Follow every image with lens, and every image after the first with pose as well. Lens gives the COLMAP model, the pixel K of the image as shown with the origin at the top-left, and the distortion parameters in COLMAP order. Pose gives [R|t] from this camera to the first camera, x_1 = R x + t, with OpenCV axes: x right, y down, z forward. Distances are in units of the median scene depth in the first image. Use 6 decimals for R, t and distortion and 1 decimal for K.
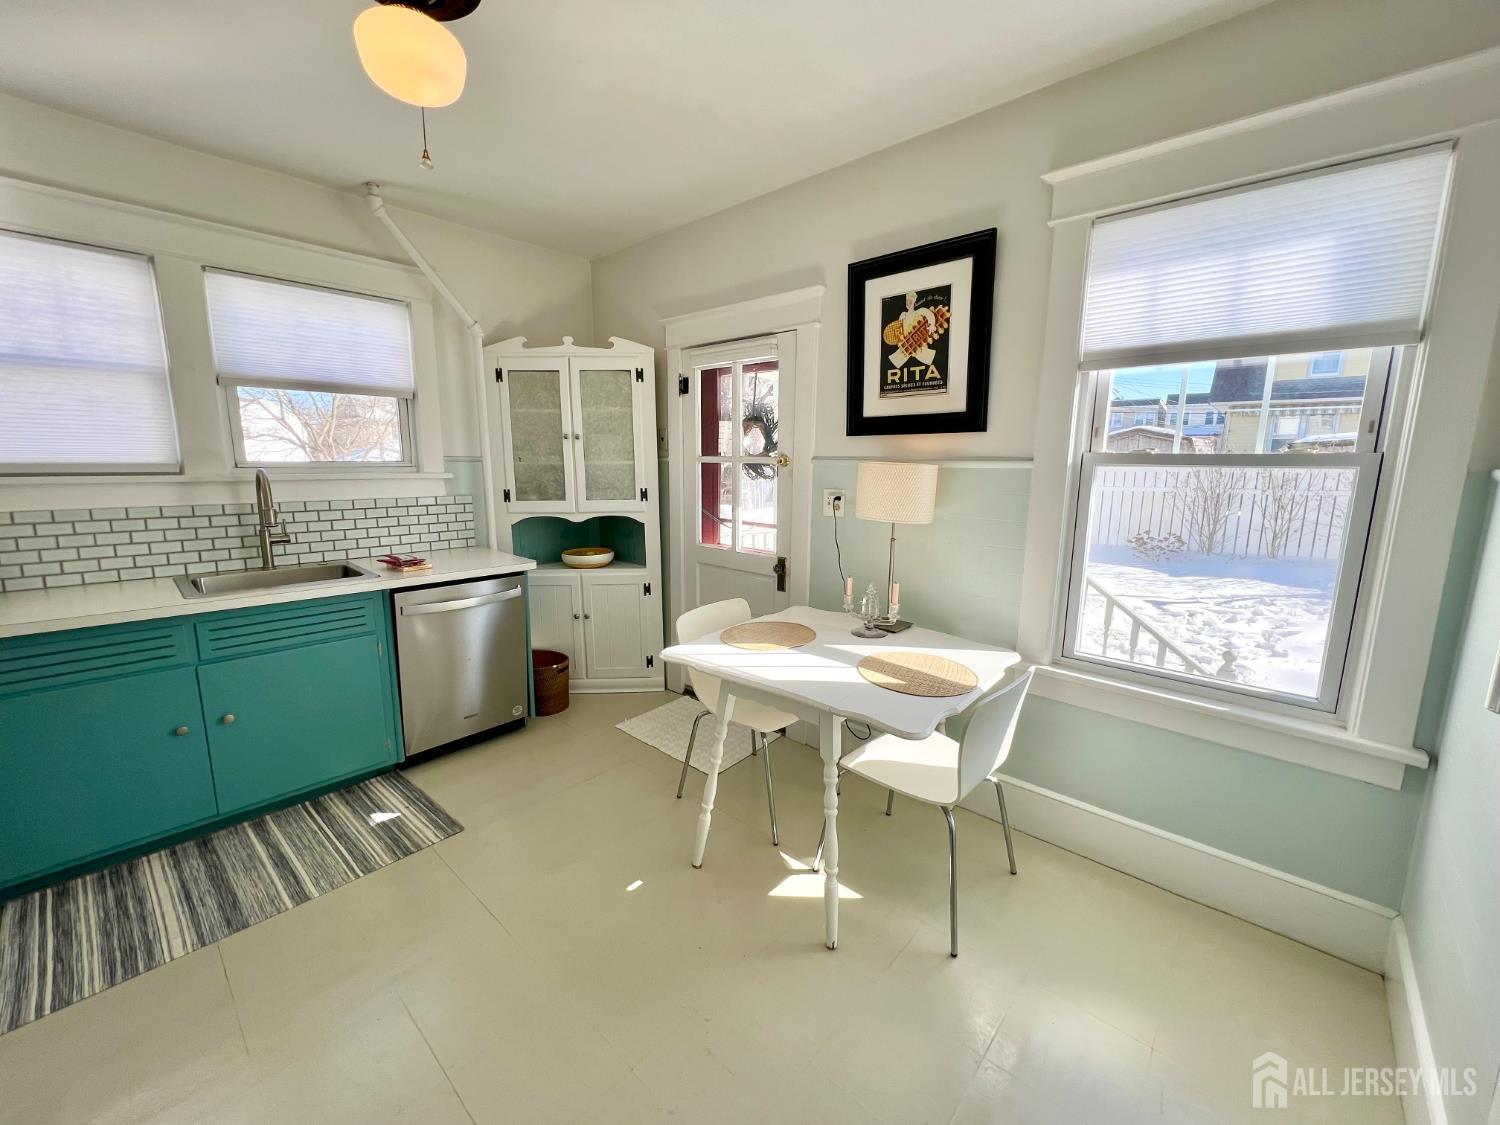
lens RADIAL K [[603.8, 0, 752.7], [0, 603.8, 560.0], [0, 0, 1]] dist [-0.002028, 0.000491]
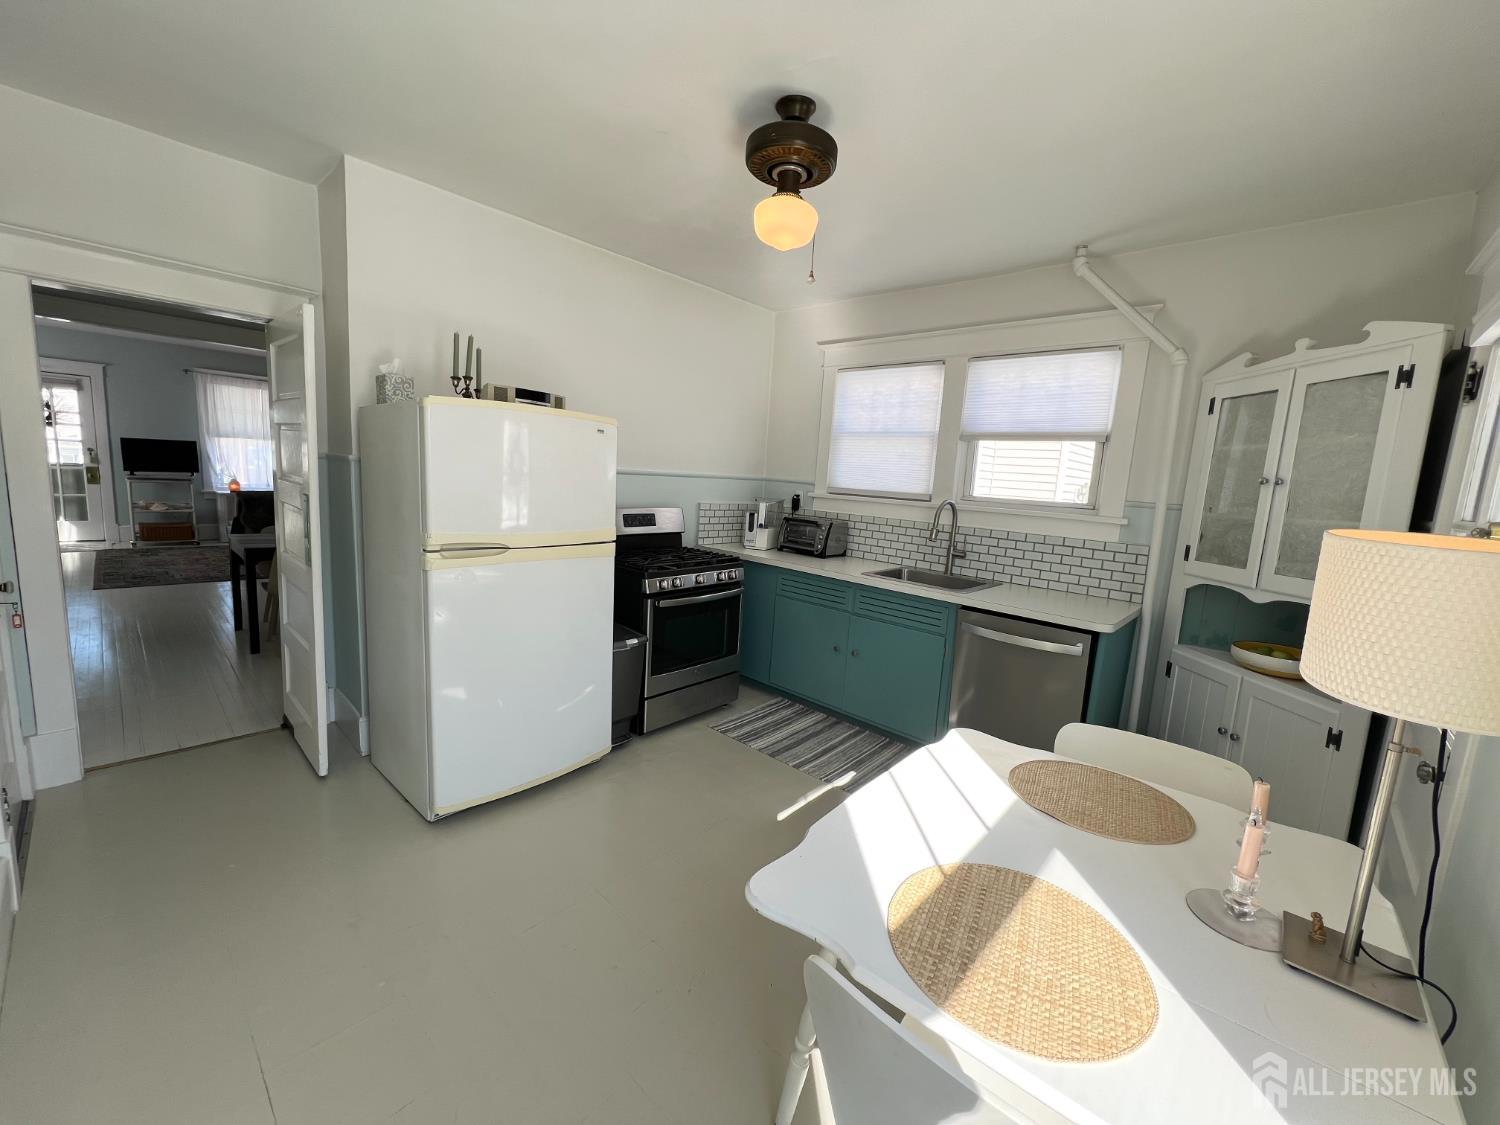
lens RADIAL K [[600.0, 0, 751.4], [0, 600.0, 562.4], [0, 0, 1]] dist [-0.002823, -0.000582]
pose [[-0.009792, 0.134309, -0.990891, 0.461532], [-0.227875, 0.964565, 0.132993, -0.078481], [0.973641, 0.227102, 0.021161, 0.478265]]
